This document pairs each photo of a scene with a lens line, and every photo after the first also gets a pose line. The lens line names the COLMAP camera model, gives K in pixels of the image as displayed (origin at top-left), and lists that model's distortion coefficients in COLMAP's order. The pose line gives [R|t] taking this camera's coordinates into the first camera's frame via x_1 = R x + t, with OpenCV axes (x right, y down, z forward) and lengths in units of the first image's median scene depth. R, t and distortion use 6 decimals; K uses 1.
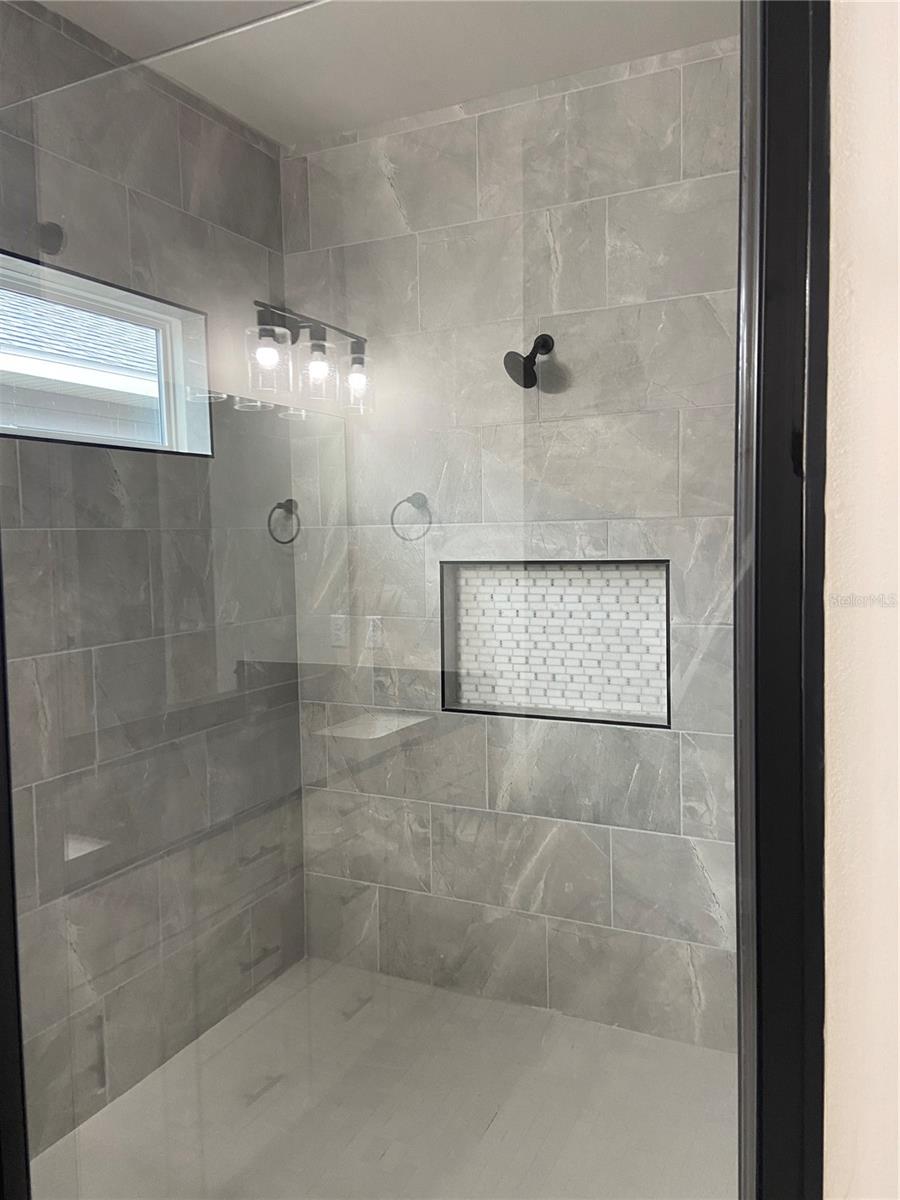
lens RADIAL K [[912.0, 0, 449.7], [0, 912.0, 599.7], [0, 0, 1]] dist [0.088436, -0.104151]
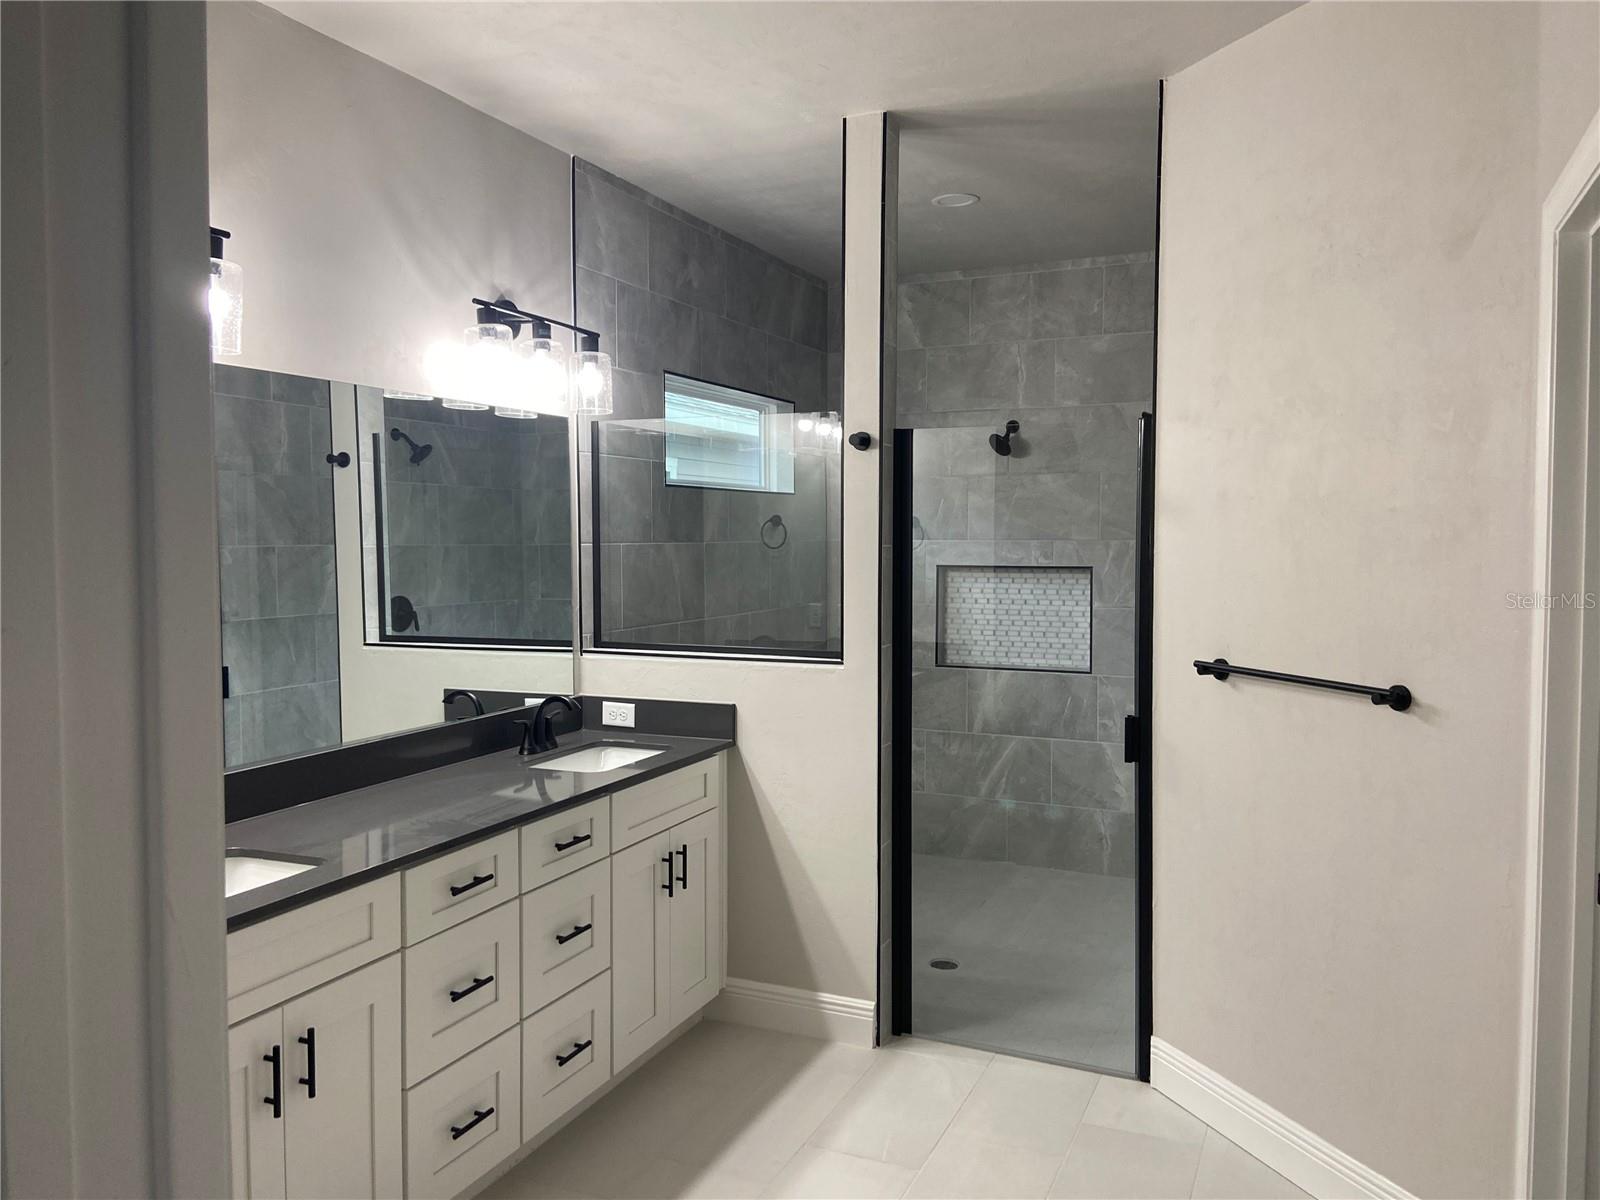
lens RADIAL K [[1216.0, 0, 798.0], [0, 1216.0, 599.8], [0, 0, 1]] dist [0.088436, -0.104151]
pose [[0.999367, 0.015597, 0.031987, -0.313448], [-0.015154, 0.999787, -0.014034, 0.047628], [-0.032199, 0.013541, 0.999390, -1.019997]]
